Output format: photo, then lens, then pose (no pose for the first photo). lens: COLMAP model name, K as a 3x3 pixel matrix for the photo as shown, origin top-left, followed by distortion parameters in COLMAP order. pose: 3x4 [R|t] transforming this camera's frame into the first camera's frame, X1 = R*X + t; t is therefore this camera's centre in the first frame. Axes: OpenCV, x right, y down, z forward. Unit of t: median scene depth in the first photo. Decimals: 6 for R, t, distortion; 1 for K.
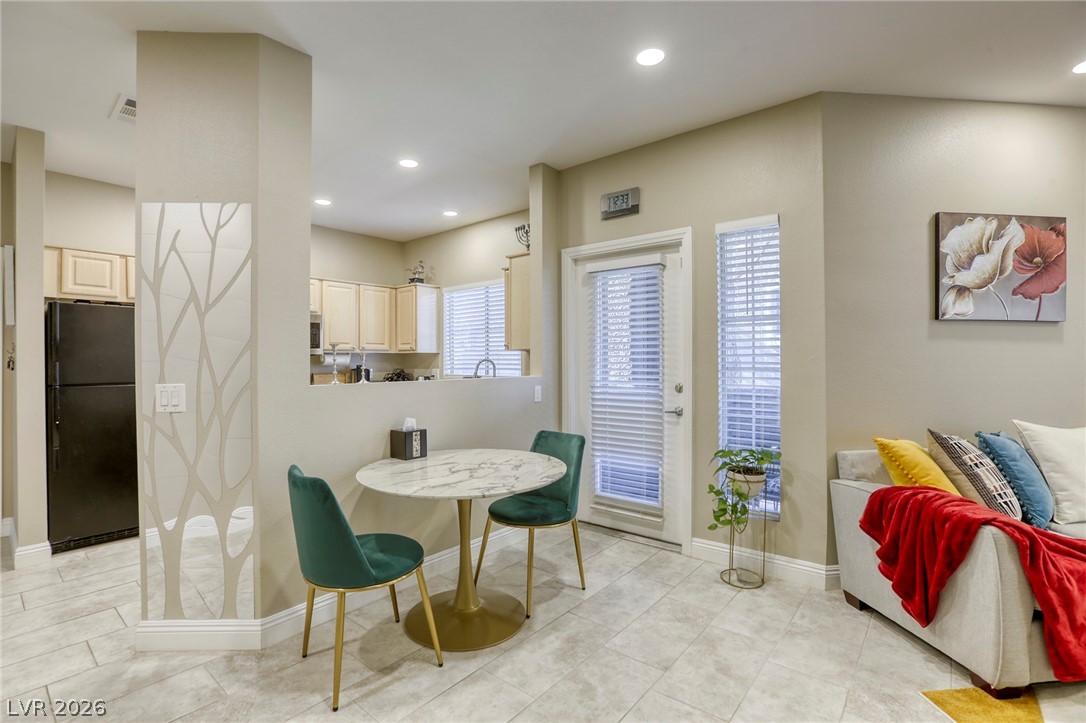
lens RADIAL K [[501.8, 0, 534.9], [0, 501.8, 361.8], [0, 0, 1]] dist [-0.042898, 0.015230]
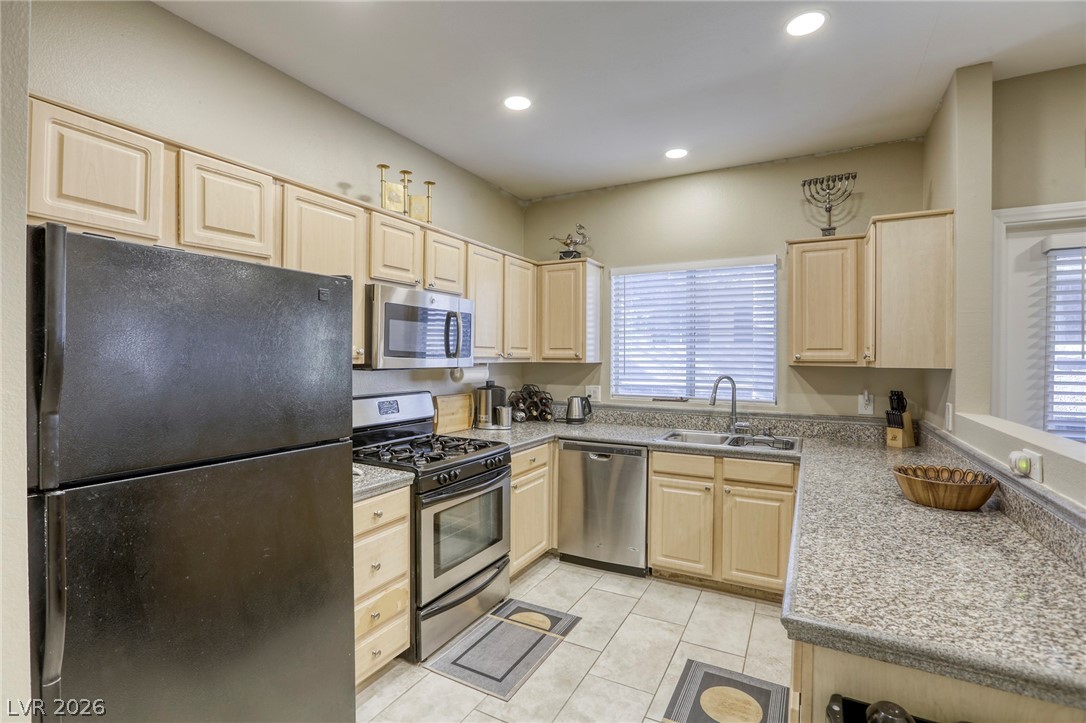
lens RADIAL K [[501.8, 0, 541.1], [0, 501.8, 364.5], [0, 0, 1]] dist [-0.042898, 0.015230]
pose [[0.980169, 0.012663, 0.197759, -0.630141], [-0.014129, 0.999882, 0.006007, -0.027203], [-0.197659, -0.008682, 0.980232, 0.525209]]
